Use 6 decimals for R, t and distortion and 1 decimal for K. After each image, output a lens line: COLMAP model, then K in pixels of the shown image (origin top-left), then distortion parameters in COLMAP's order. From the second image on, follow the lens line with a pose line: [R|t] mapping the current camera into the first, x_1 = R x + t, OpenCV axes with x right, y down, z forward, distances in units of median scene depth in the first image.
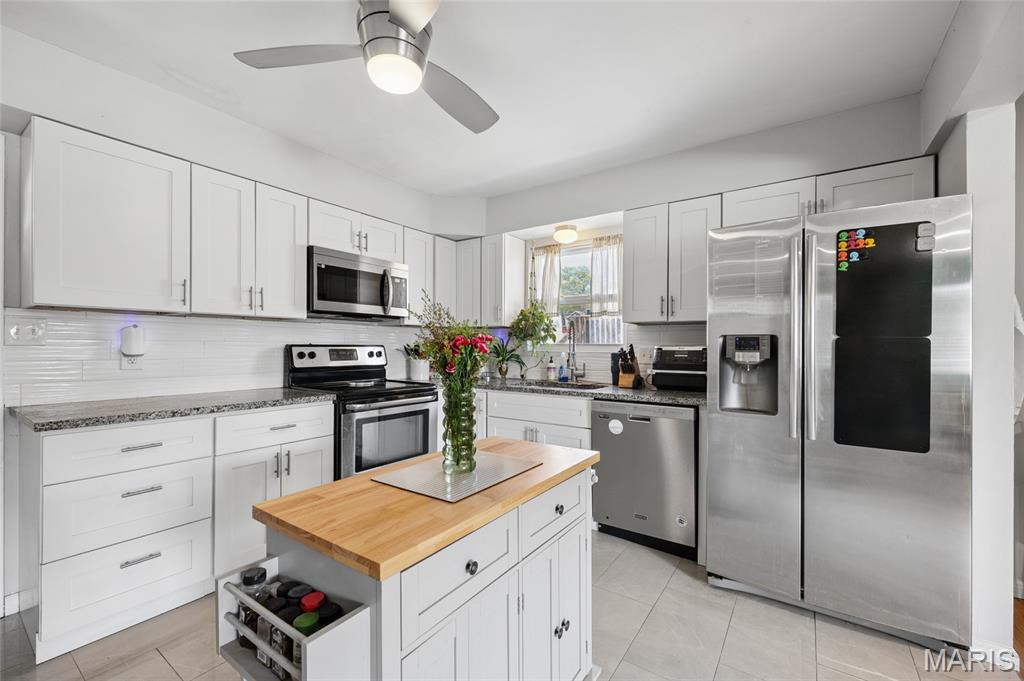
lens RADIAL K [[418.2, 0, 511.6], [0, 418.2, 346.0], [0, 0, 1]] dist [-0.000987, 0.000043]
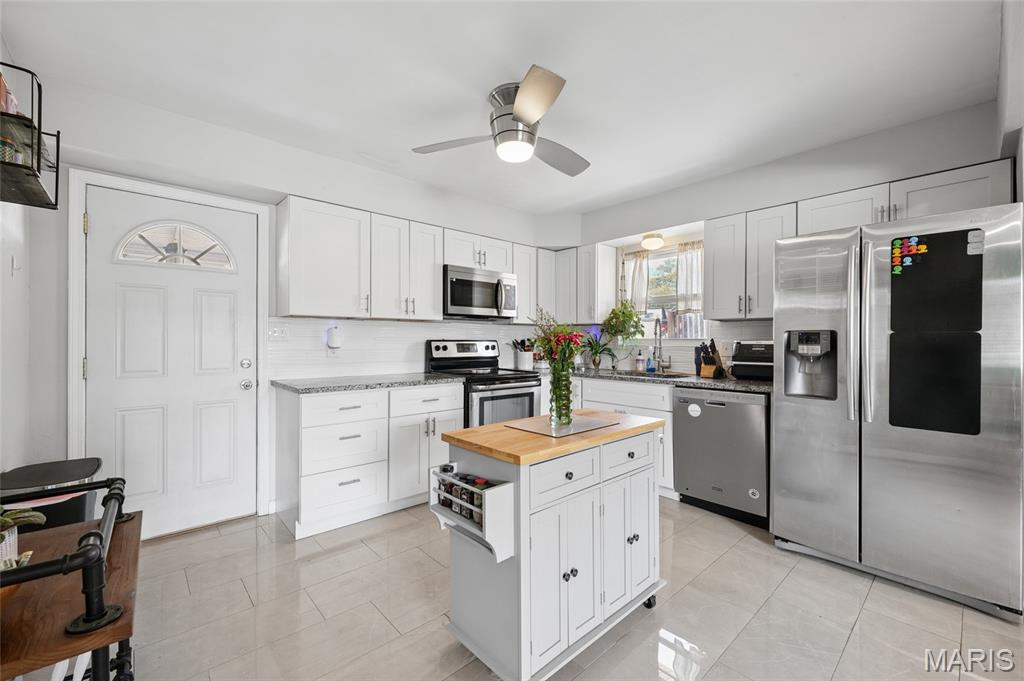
lens RADIAL K [[418.2, 0, 508.4], [0, 418.2, 341.8], [0, 0, 1]] dist [-0.000987, 0.000043]
pose [[0.971494, -0.001309, -0.237060, 0.027214], [0.001771, 0.999997, 0.001735, 0.000806], [0.237057, -0.002106, 0.971493, -0.283578]]
